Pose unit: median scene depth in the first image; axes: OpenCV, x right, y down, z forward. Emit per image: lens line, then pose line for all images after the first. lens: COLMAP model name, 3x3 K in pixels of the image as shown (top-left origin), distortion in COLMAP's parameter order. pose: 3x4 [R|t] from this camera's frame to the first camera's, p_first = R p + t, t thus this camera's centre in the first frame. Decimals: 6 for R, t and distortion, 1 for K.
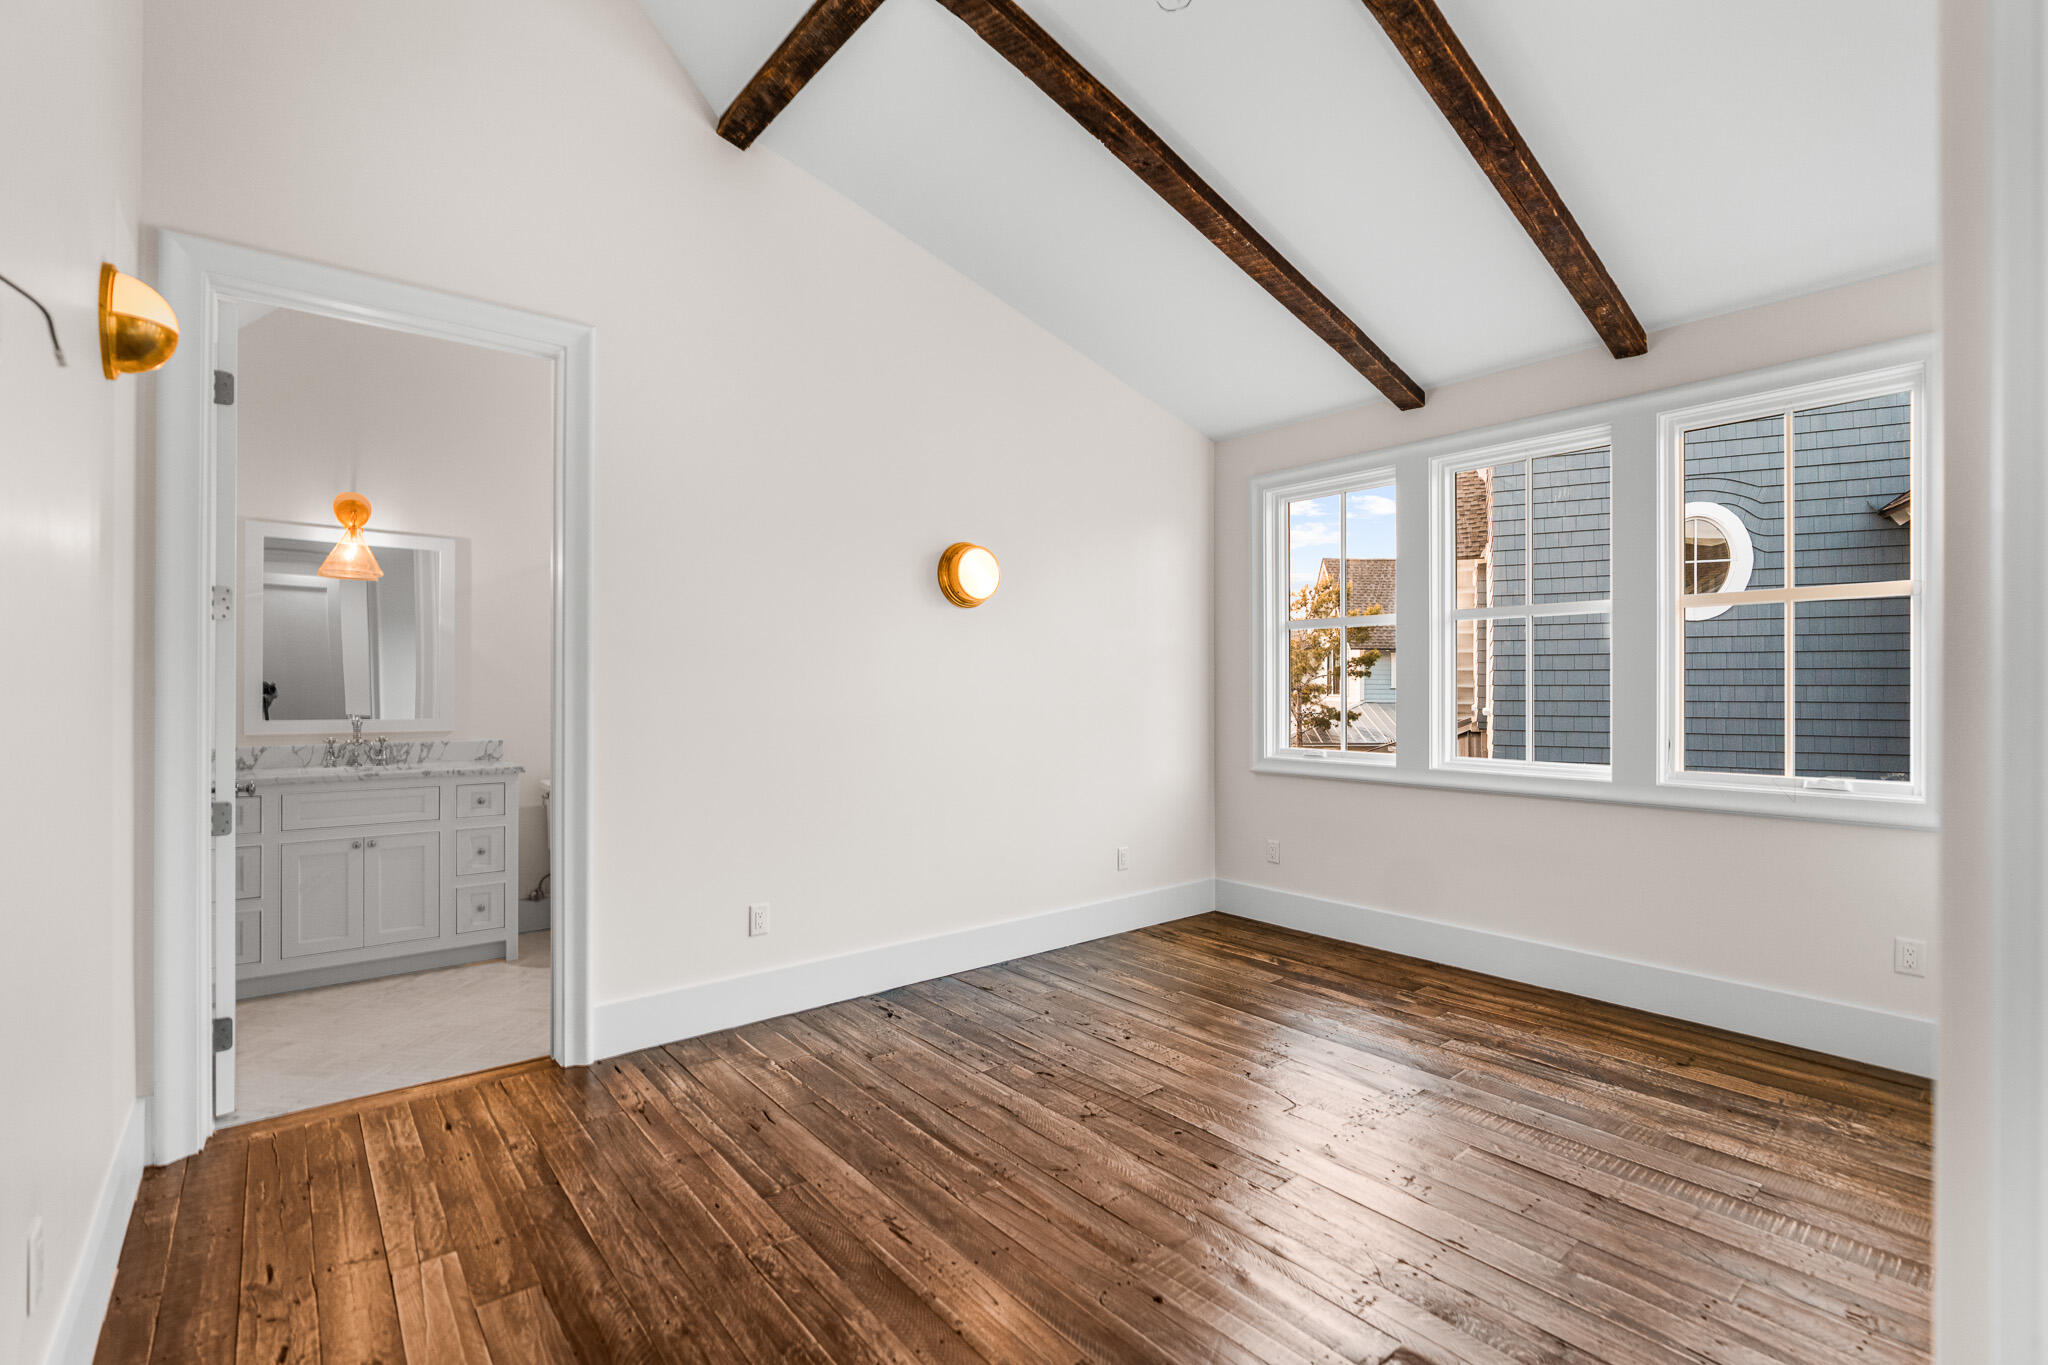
lens RADIAL K [[952.3, 0, 1021.9], [0, 952.3, 686.6], [0, 0, 1]] dist [-0.002708, -0.000670]
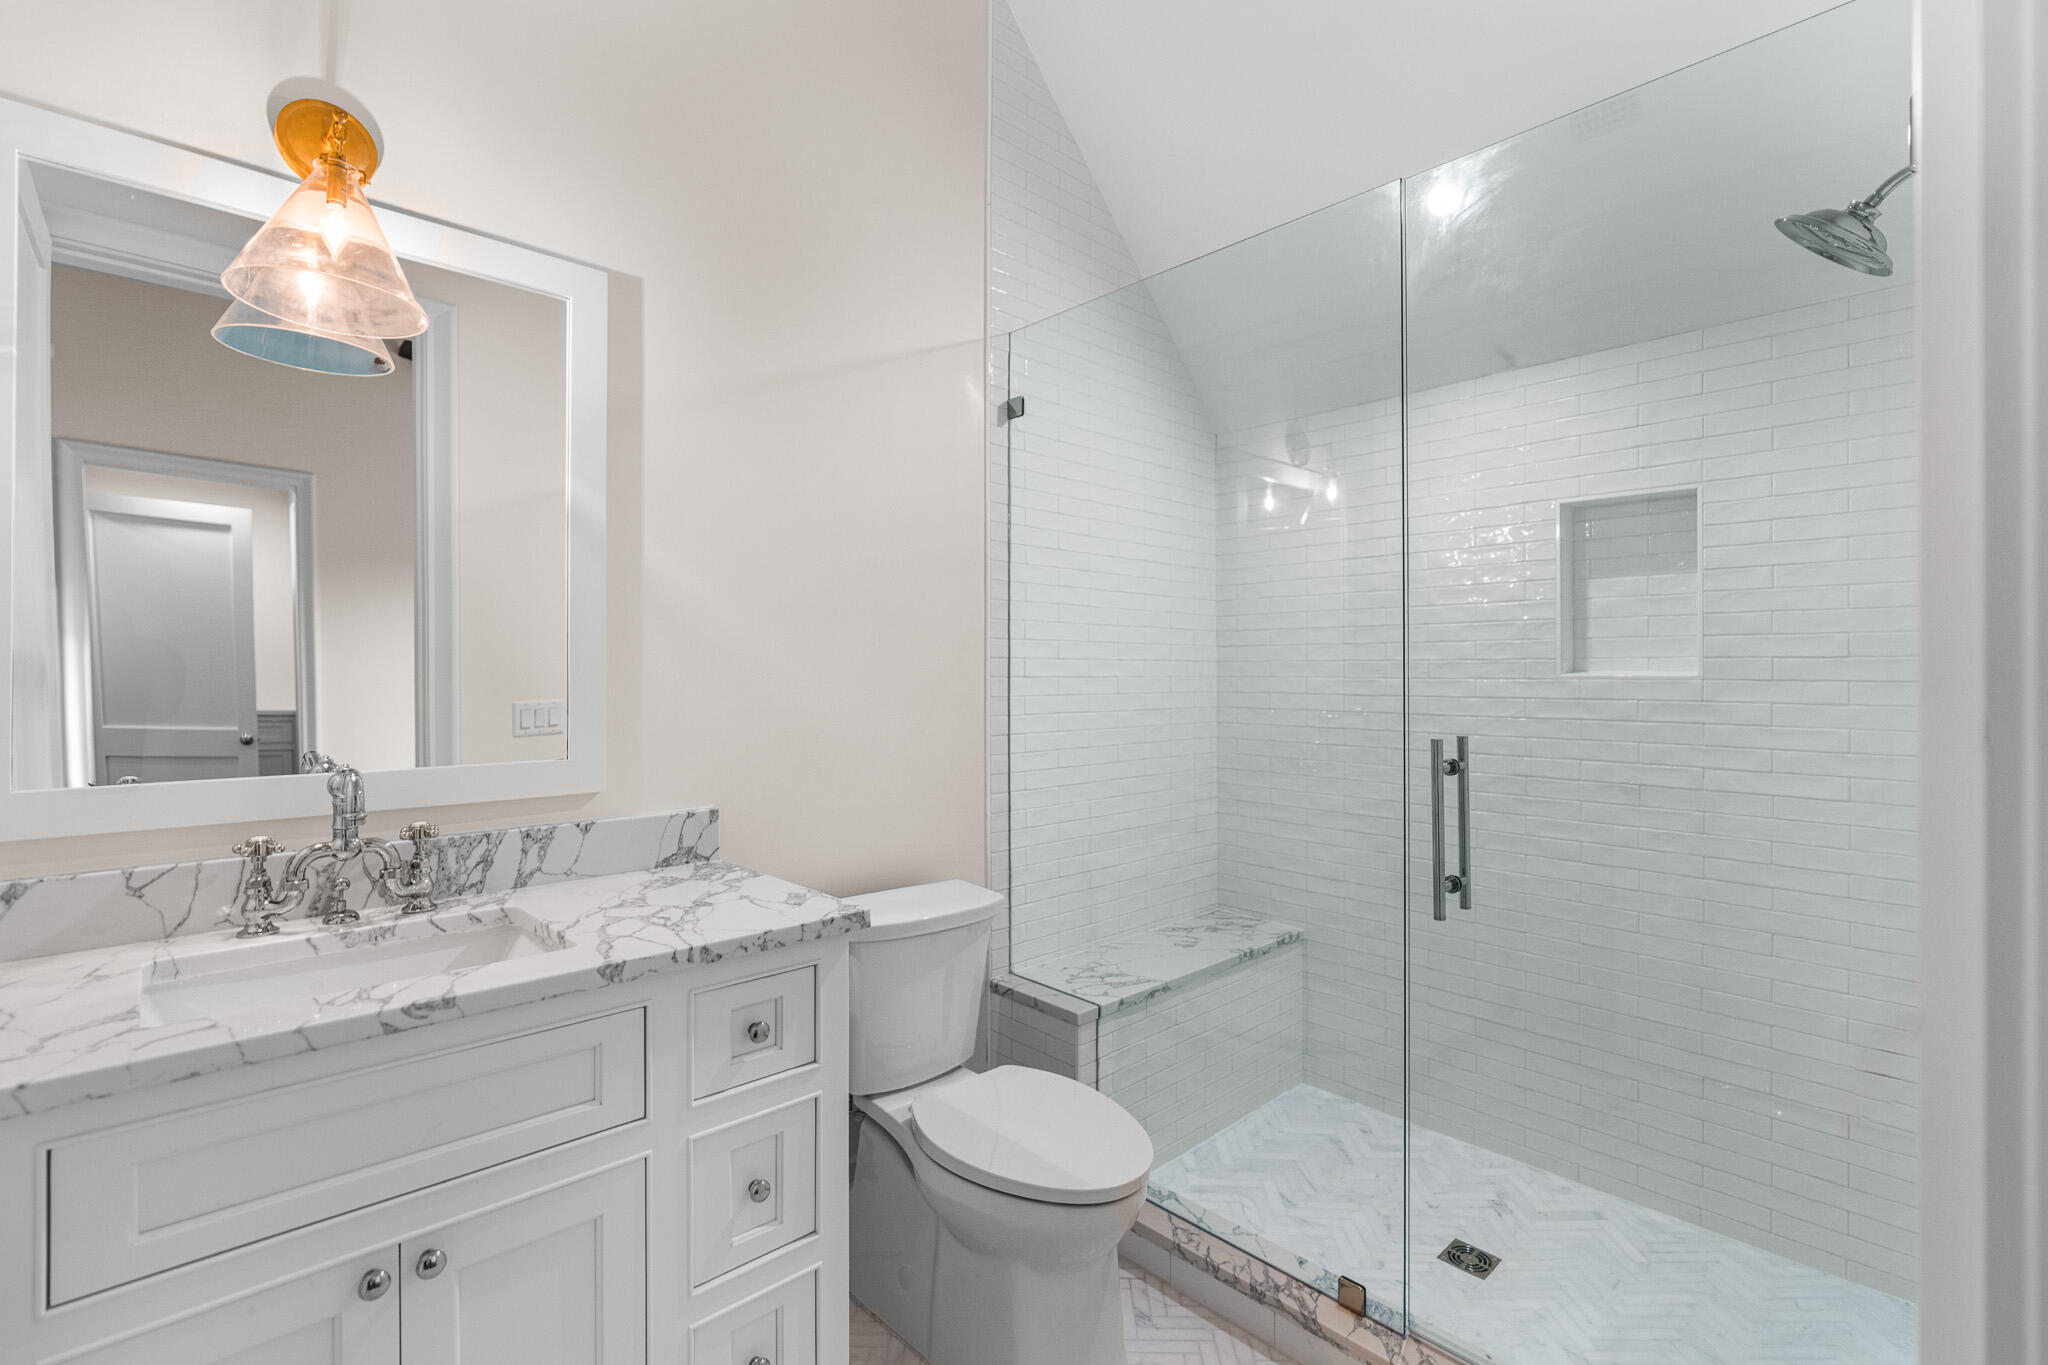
lens RADIAL K [[952.3, 0, 1027.2], [0, 952.3, 669.6], [0, 0, 1]] dist [-0.002708, -0.000670]
pose [[0.997622, -0.002315, 0.068877, -0.492258], [0.002545, 0.999991, -0.003245, 0.001036], [-0.068869, 0.003413, 0.997620, 0.665679]]
